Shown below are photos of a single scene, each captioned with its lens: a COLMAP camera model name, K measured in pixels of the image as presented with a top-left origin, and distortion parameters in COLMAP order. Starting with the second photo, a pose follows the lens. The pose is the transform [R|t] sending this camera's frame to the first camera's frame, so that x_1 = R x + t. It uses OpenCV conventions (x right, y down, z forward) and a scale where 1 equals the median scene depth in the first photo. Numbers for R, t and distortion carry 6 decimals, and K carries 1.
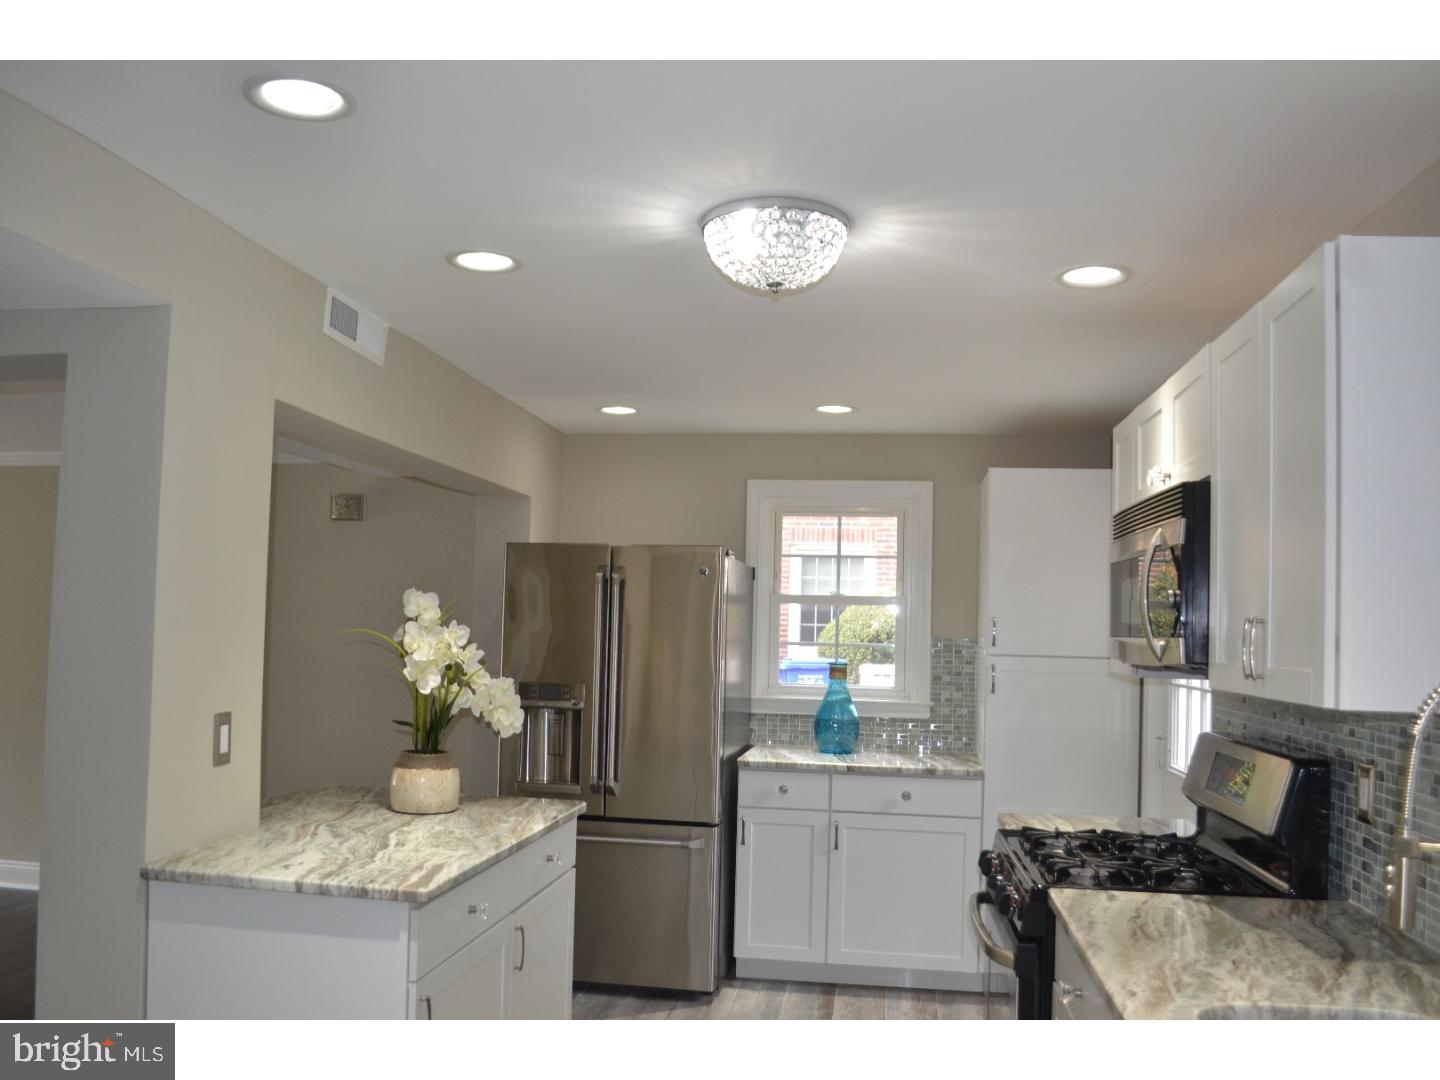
lens RADIAL K [[1168.3, 0, 722.3], [0, 1168.3, 560.3], [0, 0, 1]] dist [-0.076037, -0.001257]
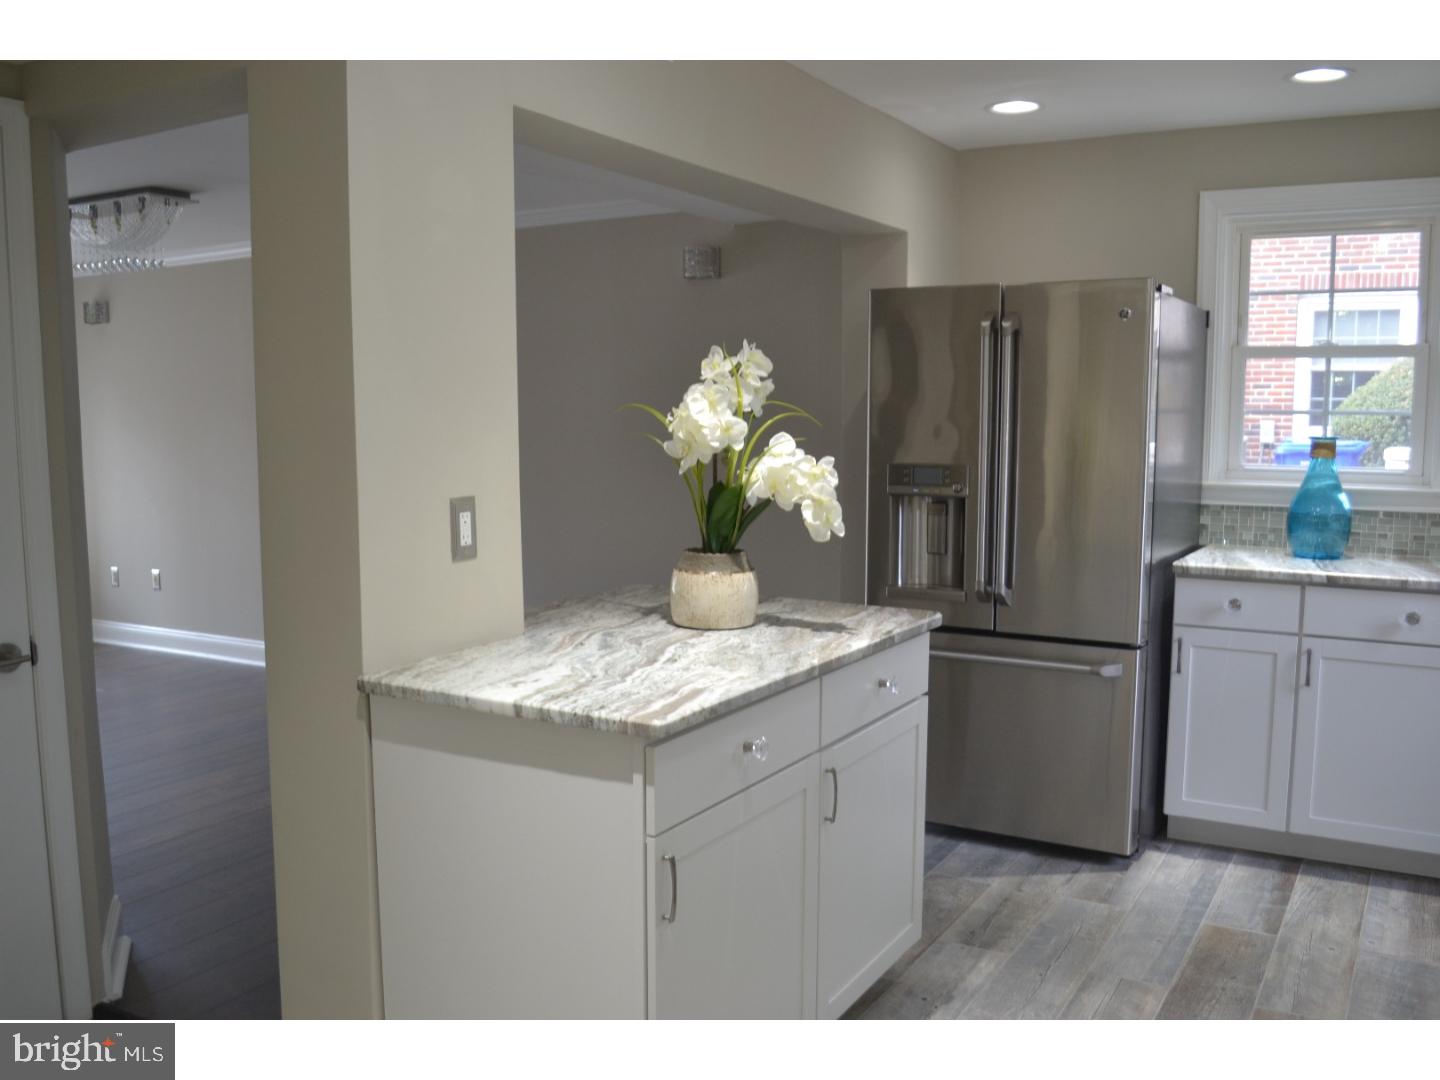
lens RADIAL K [[1298.8, 0, 721.2], [0, 1298.8, 561.6], [0, 0, 1]] dist [-0.056251, -0.010035]
pose [[0.930155, 0.019331, -0.366657, 0.049195], [0.043039, 0.985988, 0.161167, 0.021604], [0.364635, -0.165691, 0.916290, 0.123243]]
